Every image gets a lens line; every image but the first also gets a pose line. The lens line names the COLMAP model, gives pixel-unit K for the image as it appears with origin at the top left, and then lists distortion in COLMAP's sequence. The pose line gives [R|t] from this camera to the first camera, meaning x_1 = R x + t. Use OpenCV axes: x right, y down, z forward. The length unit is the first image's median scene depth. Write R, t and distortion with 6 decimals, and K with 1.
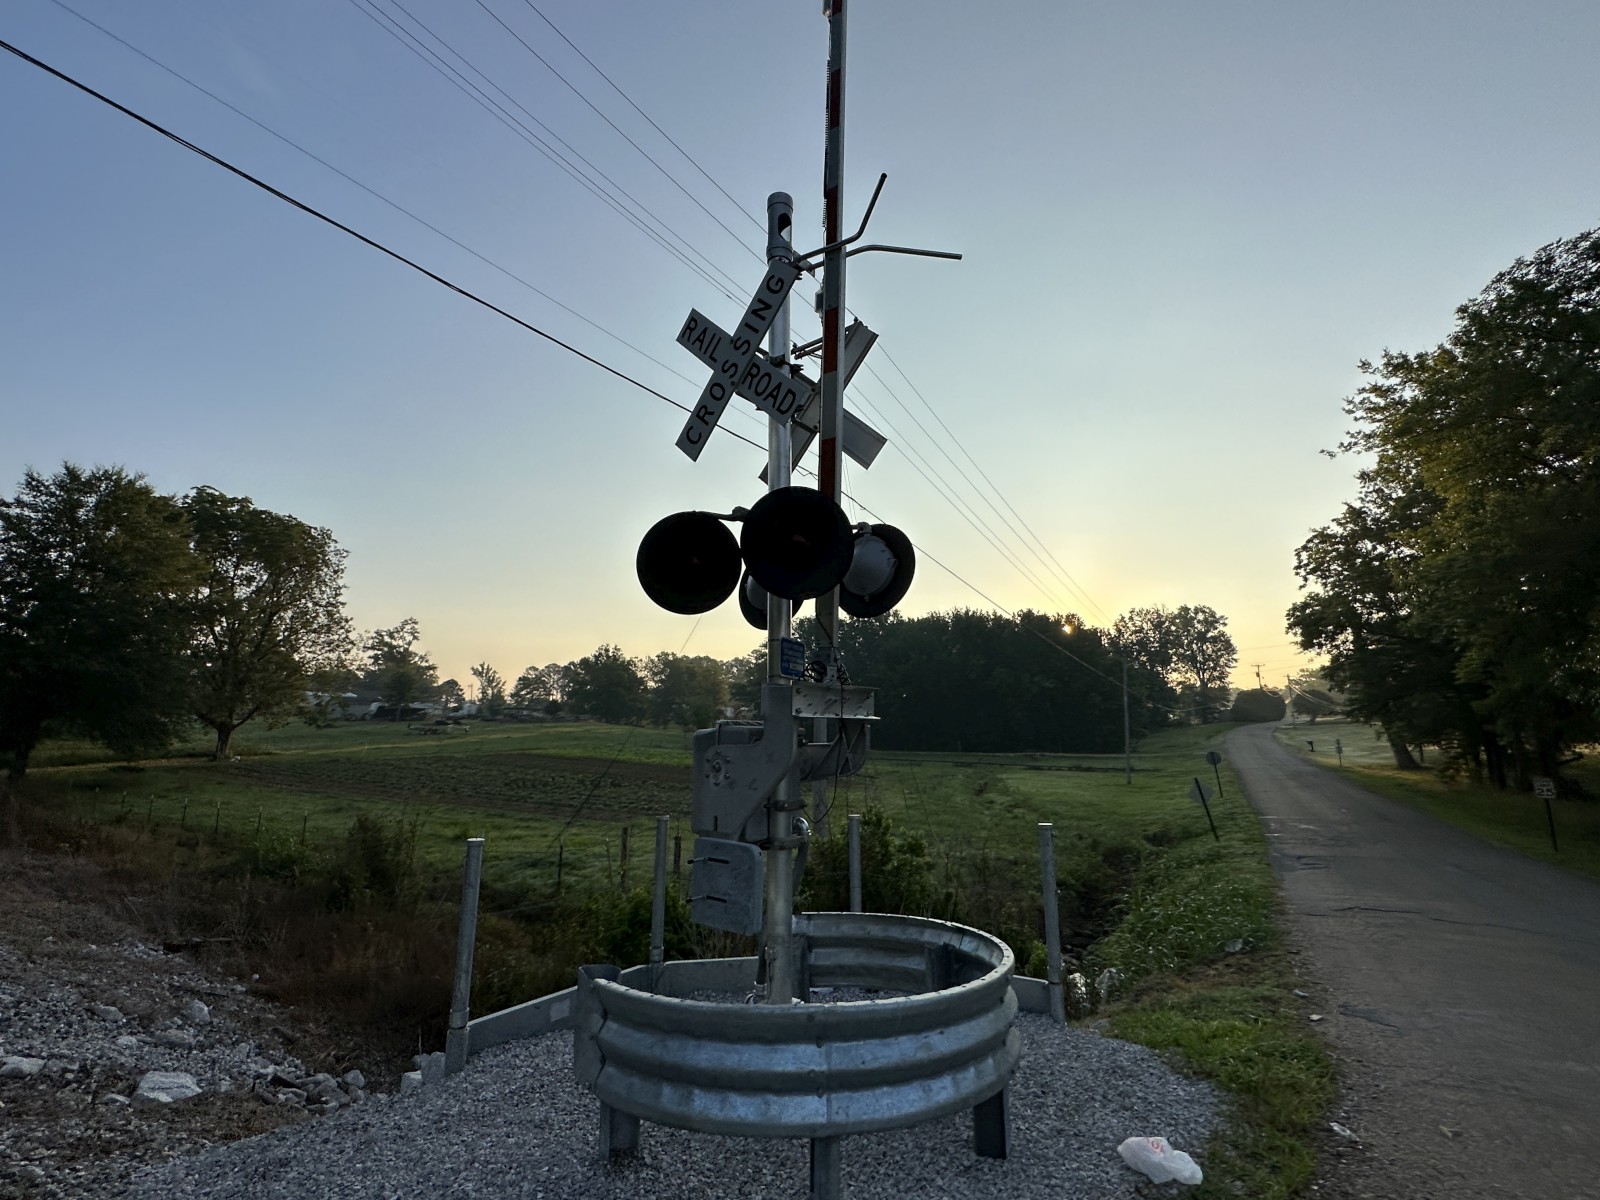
lens RADIAL K [[758.9, 0, 800.0], [0, 758.9, 600.0], [0, 0, 1]] dist [0.002939, -0.000528]
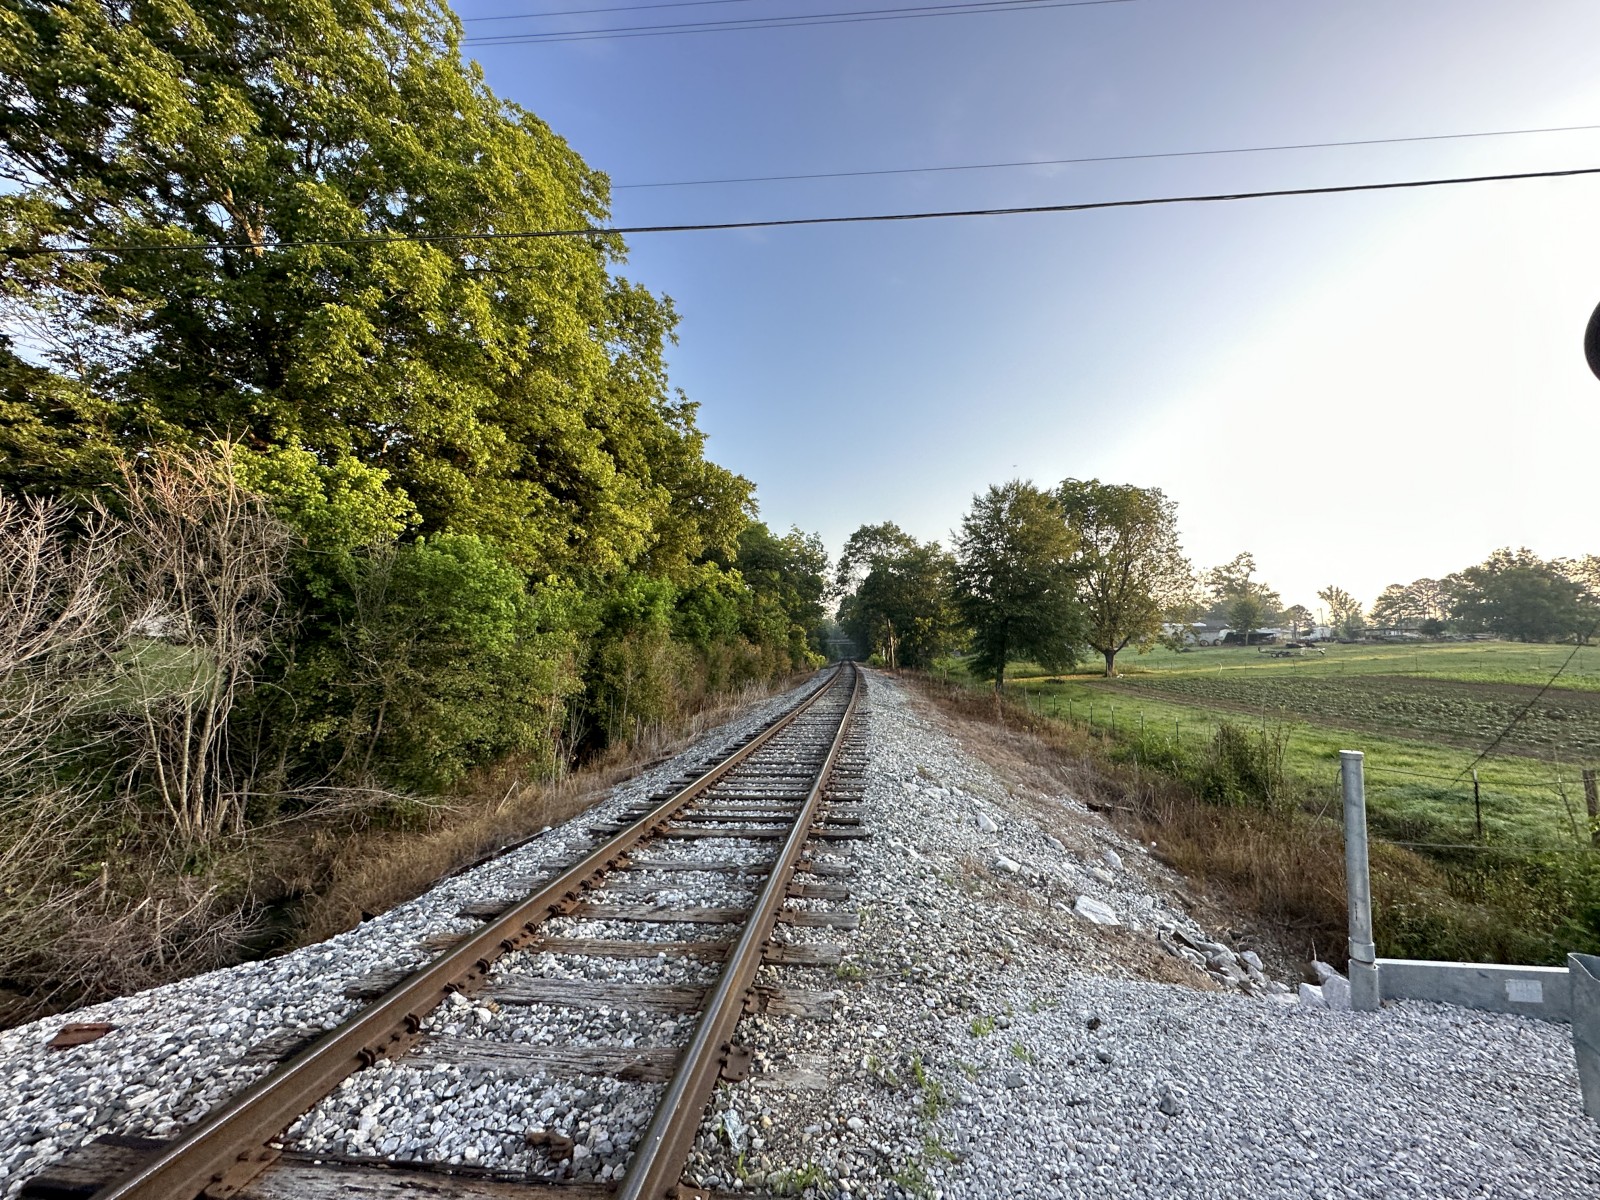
lens RADIAL K [[641.9, 0, 800.0], [0, 641.9, 600.0], [0, 0, 1]] dist [-0.003243, 0.000535]
pose [[0.461682, -0.084444, -0.883017, -0.004751], [0.158271, 0.987327, -0.011668, 0.004342], [0.872812, -0.134369, 0.469196, 0.010917]]
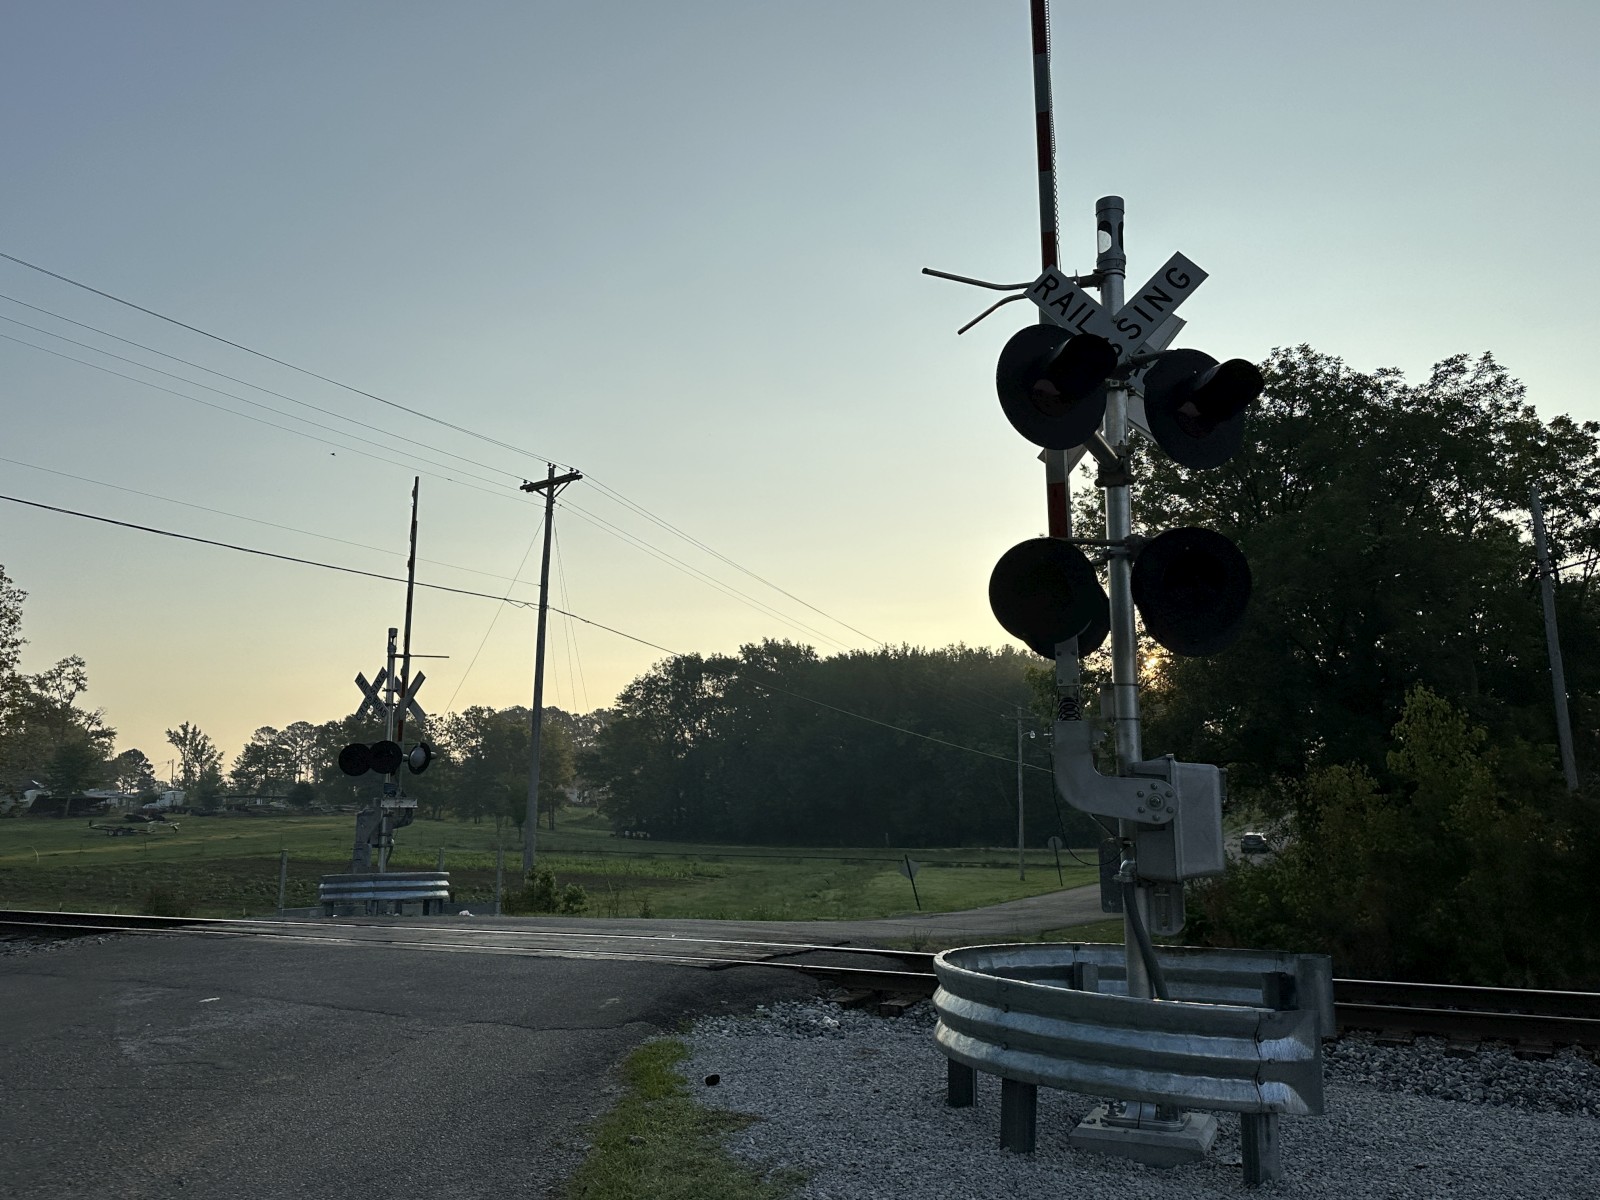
lens RADIAL K [[1265.6, 0, 800.0], [0, 1265.6, 600.0], [0, 0, 1]] dist [0.081117, -0.141778]
pose [[0.998259, -0.003411, 0.058878, 0.096747], [0.003638, 0.999986, -0.003748, -0.047910], [-0.058864, 0.003955, 0.998258, -0.308710]]
